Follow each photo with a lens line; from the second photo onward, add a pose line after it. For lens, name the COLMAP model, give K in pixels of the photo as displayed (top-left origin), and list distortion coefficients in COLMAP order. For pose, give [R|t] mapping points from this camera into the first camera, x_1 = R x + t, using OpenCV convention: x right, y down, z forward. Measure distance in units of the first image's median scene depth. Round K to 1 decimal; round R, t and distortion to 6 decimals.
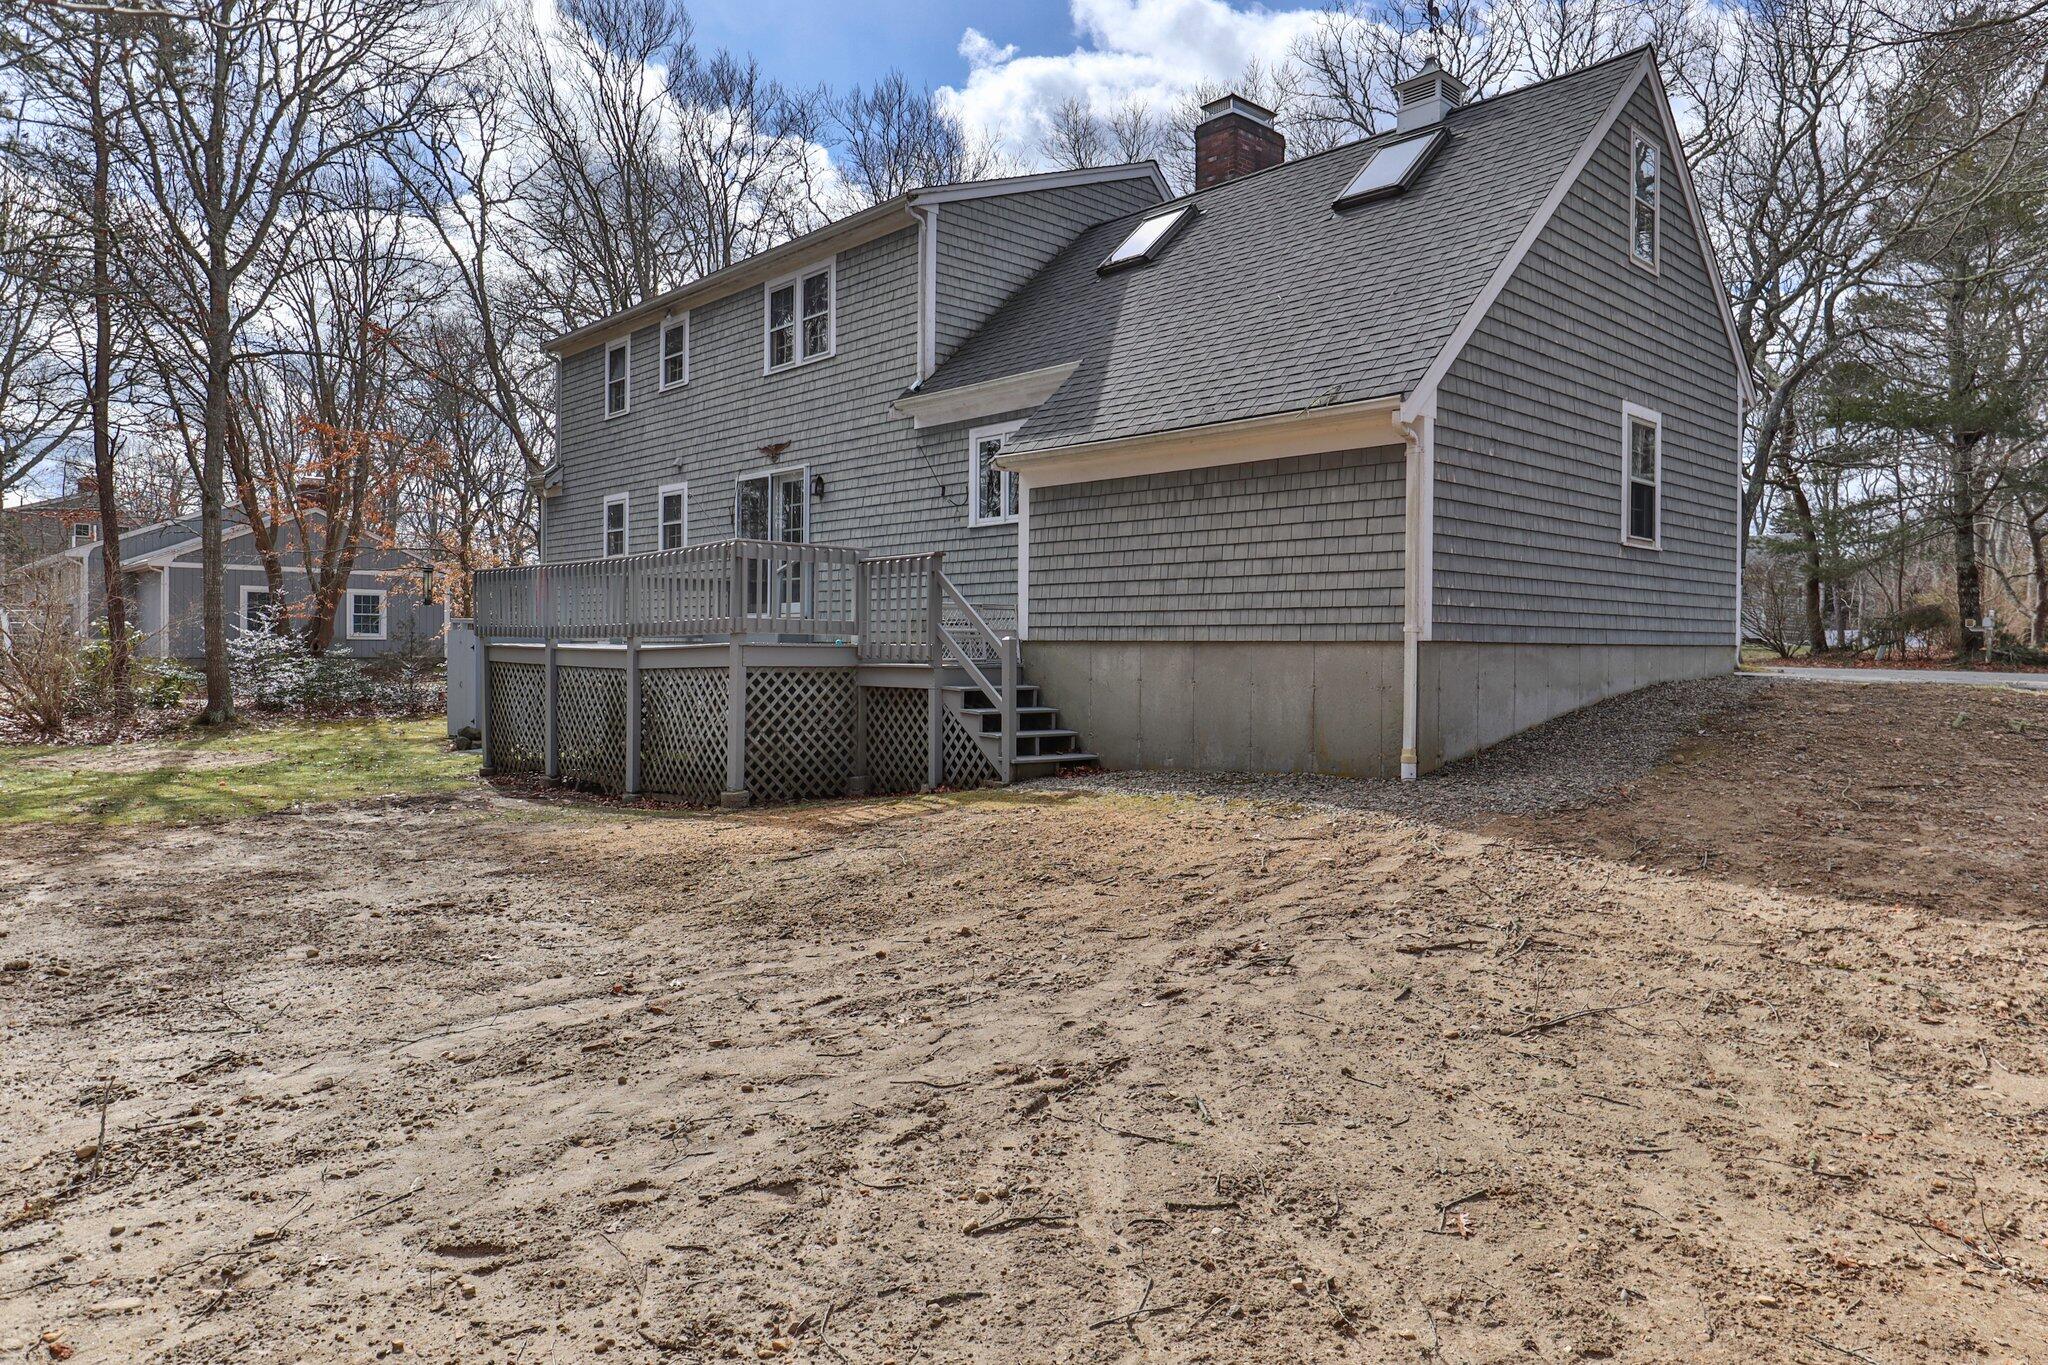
lens RADIAL K [[1249.5, 0, 1014.4], [0, 1249.5, 676.9], [0, 0, 1]] dist [-0.035817, 0.004432]
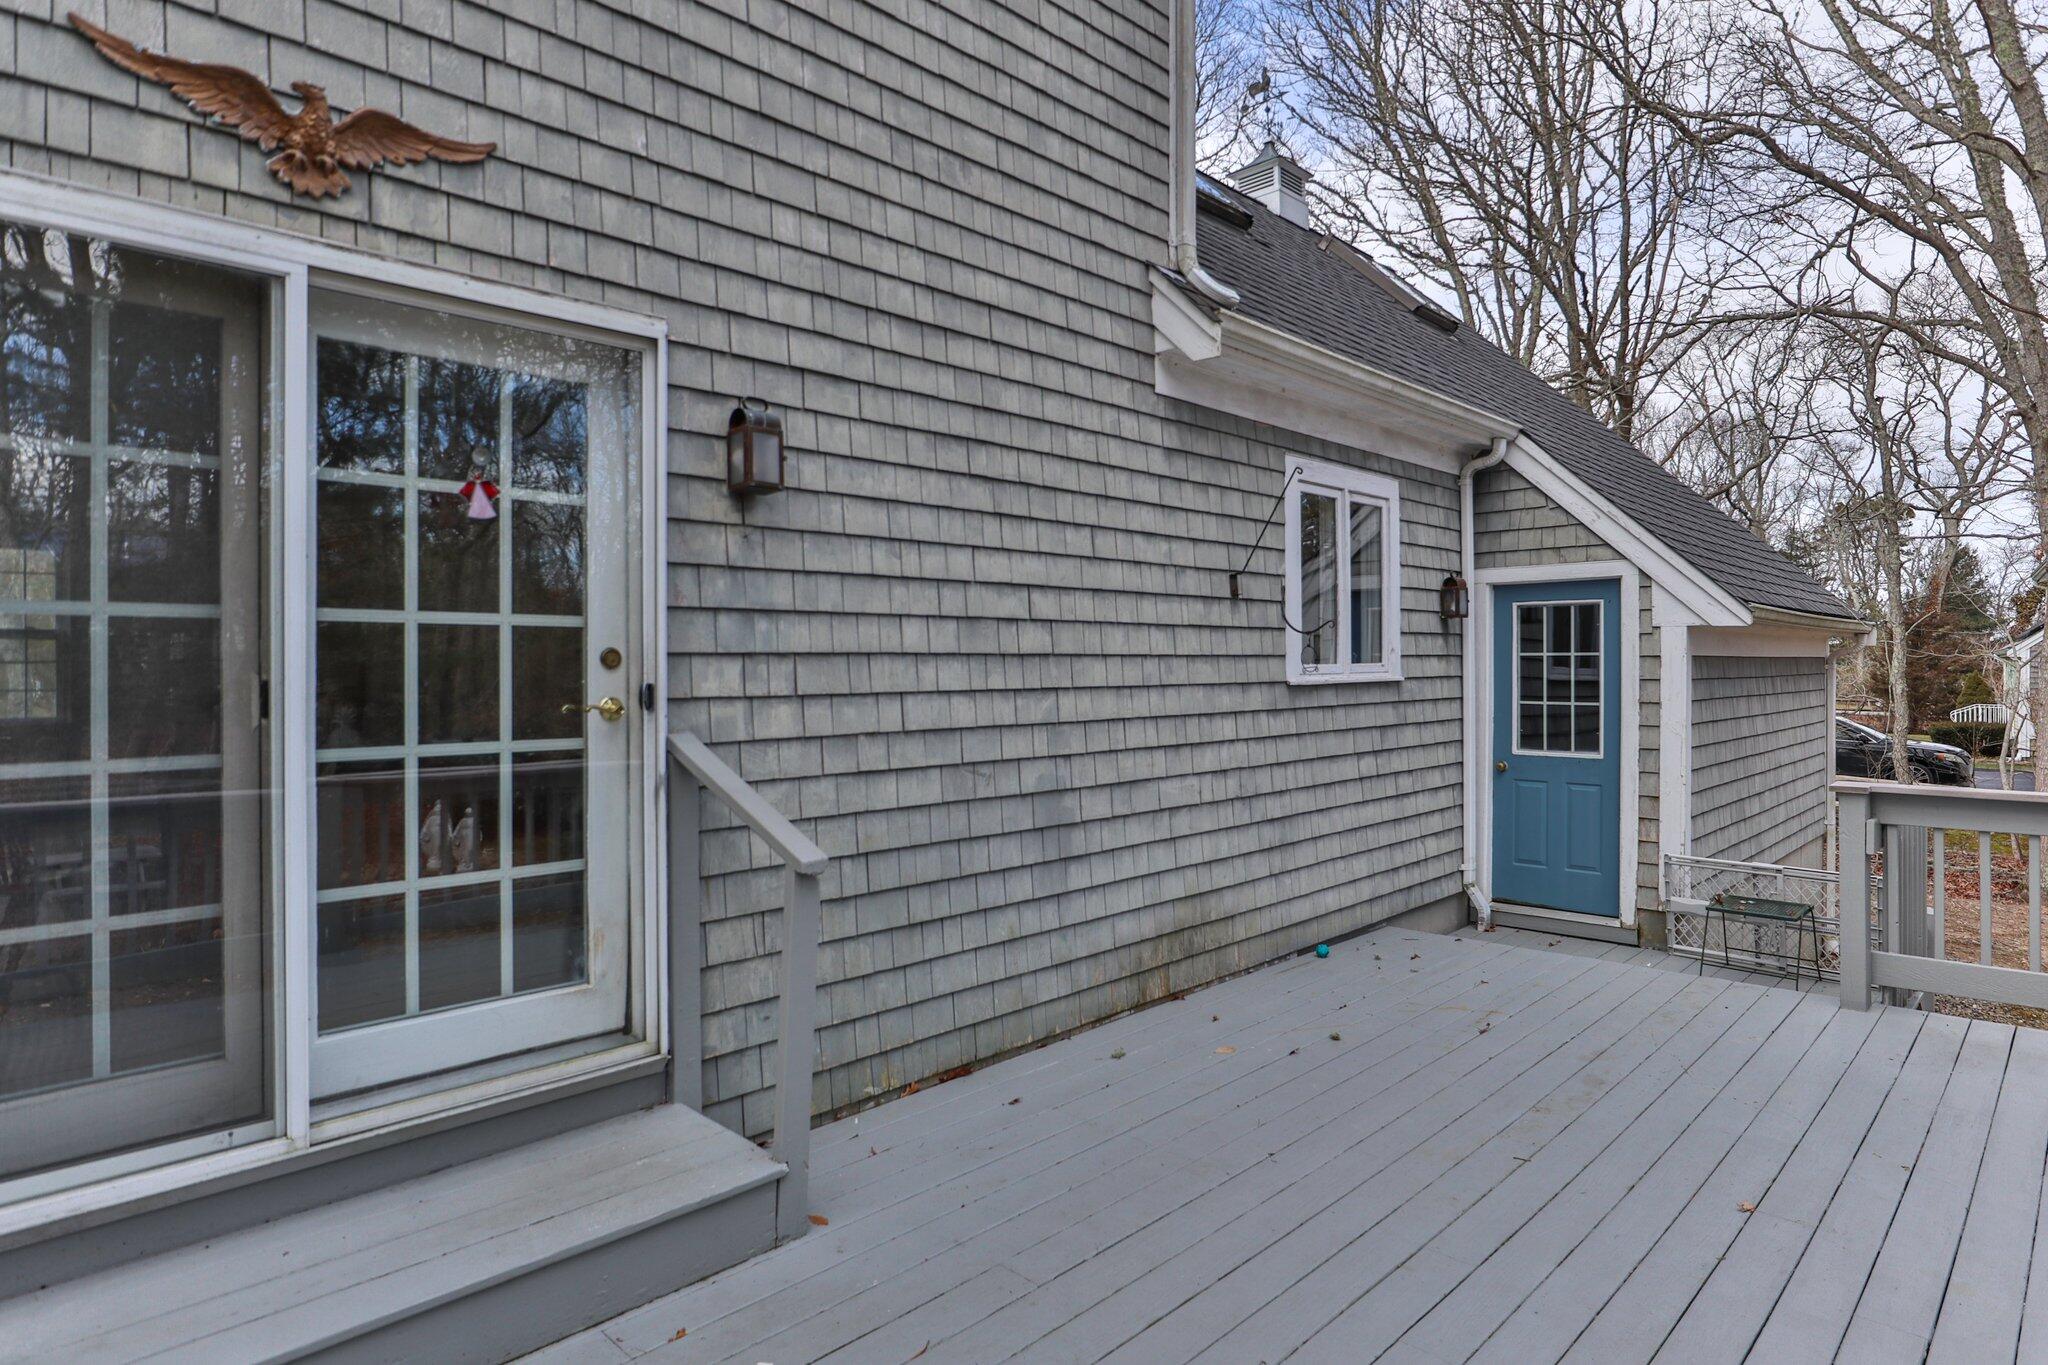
lens RADIAL K [[1144.1, 0, 1024.2], [0, 1144.1, 660.9], [0, 0, 1]] dist [-0.028636, 0.001688]
pose [[-0.042644, -0.000721, 0.999090, -0.421703], [0.032967, 0.999454, 0.002128, -0.132231], [-0.998546, 0.033027, -0.042597, 1.114396]]
